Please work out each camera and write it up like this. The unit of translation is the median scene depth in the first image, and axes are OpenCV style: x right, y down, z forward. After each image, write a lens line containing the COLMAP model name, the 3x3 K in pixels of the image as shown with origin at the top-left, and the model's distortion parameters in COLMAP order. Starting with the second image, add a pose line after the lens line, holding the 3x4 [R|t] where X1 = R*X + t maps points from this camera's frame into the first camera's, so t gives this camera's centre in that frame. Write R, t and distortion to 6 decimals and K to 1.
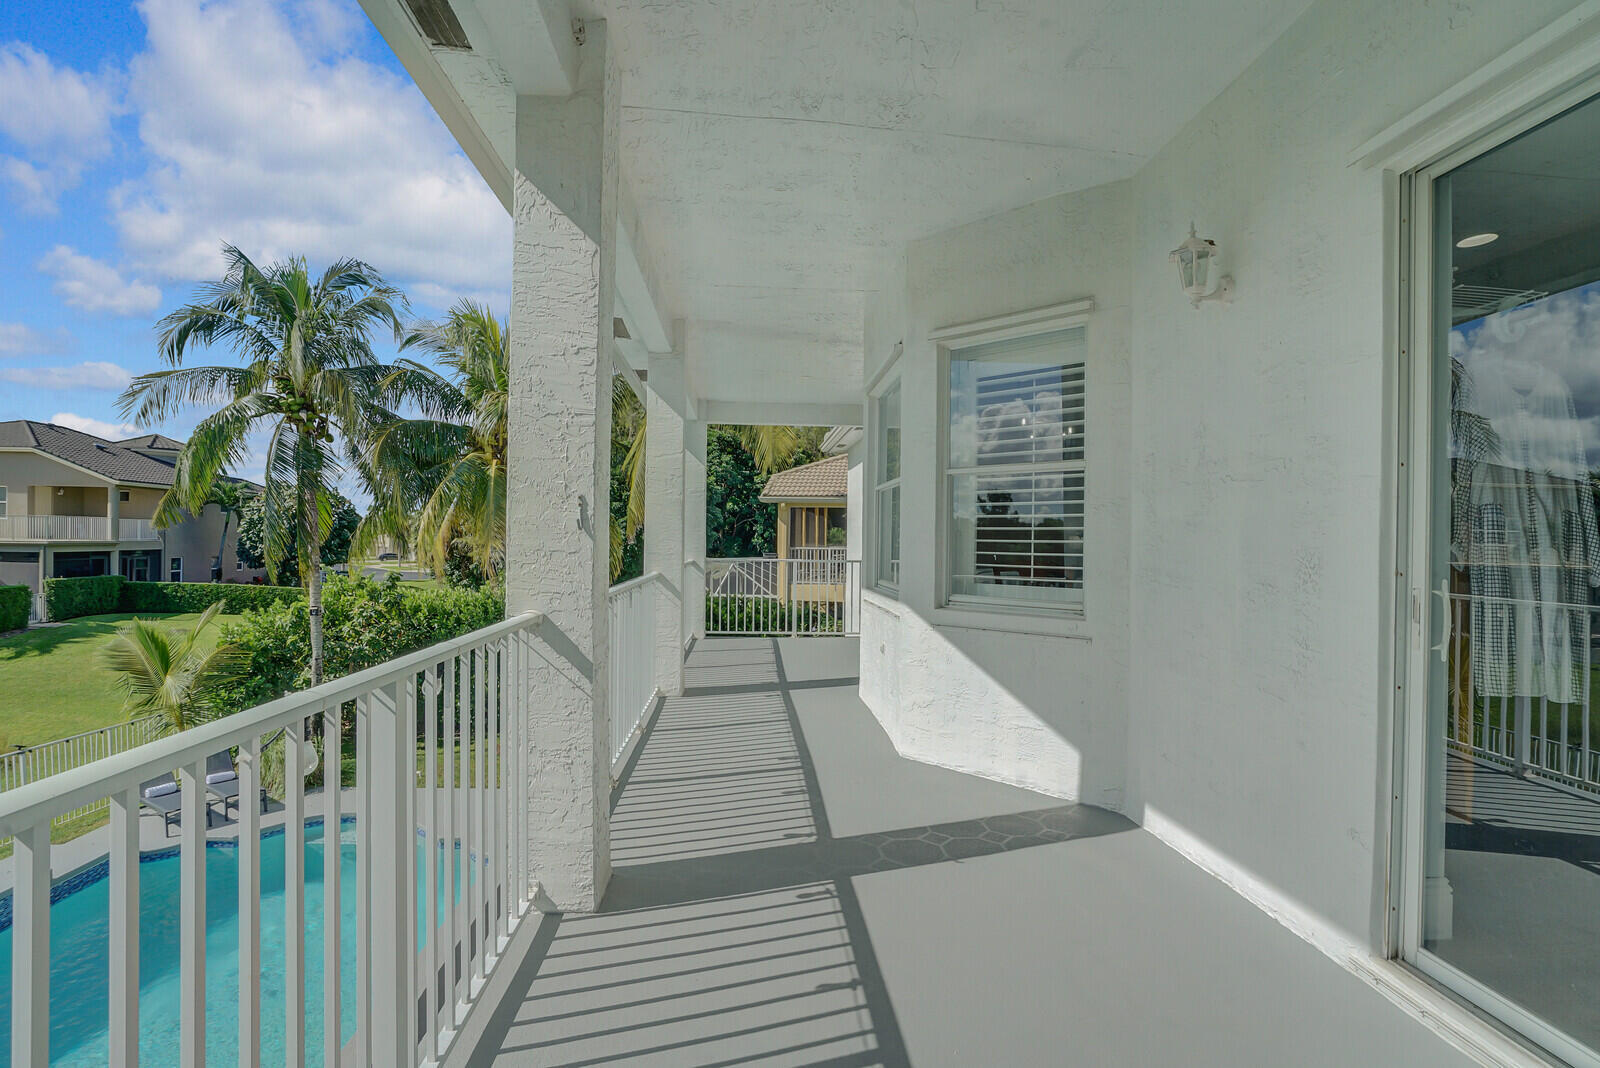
lens RADIAL K [[746.8, 0, 791.5], [0, 746.8, 538.4], [0, 0, 1]] dist [-0.052245, 0.018303]
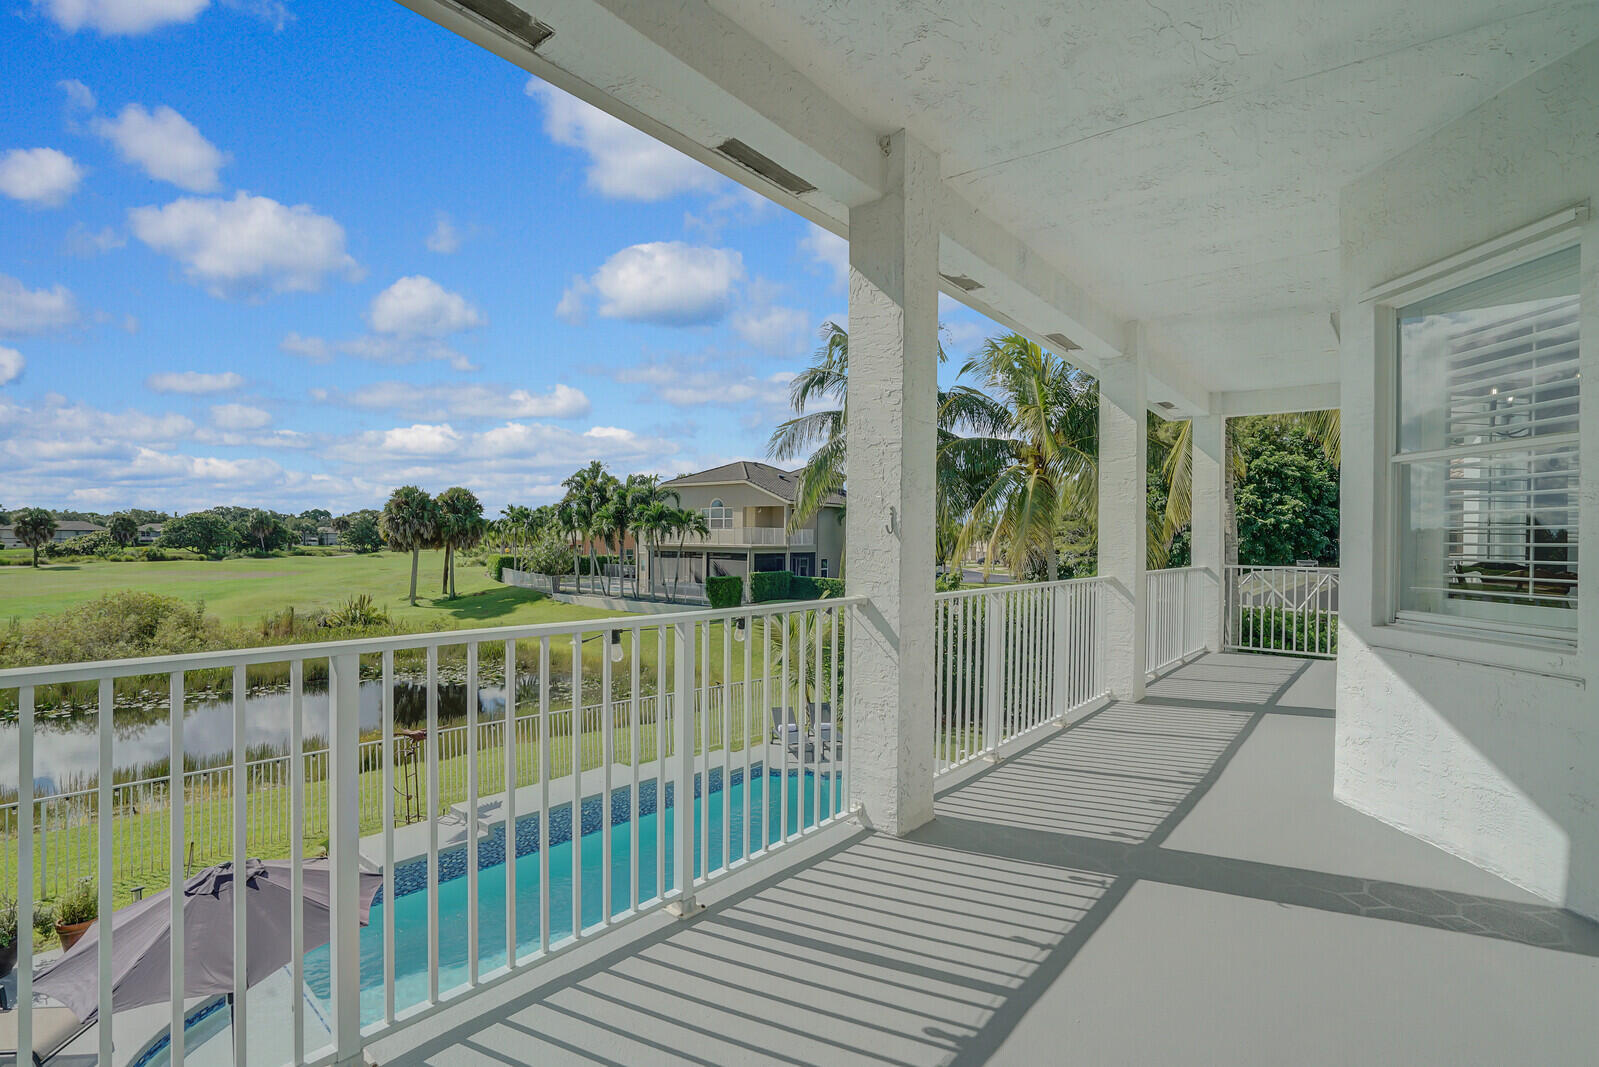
lens RADIAL K [[746.3, 0, 791.0], [0, 746.3, 537.9], [0, 0, 1]] dist [-0.052245, 0.018303]
pose [[0.722556, -0.004569, -0.691297, 0.286375], [-0.001392, 0.999967, -0.008064, 0.003963], [0.691310, 0.006789, 0.722526, -0.027620]]
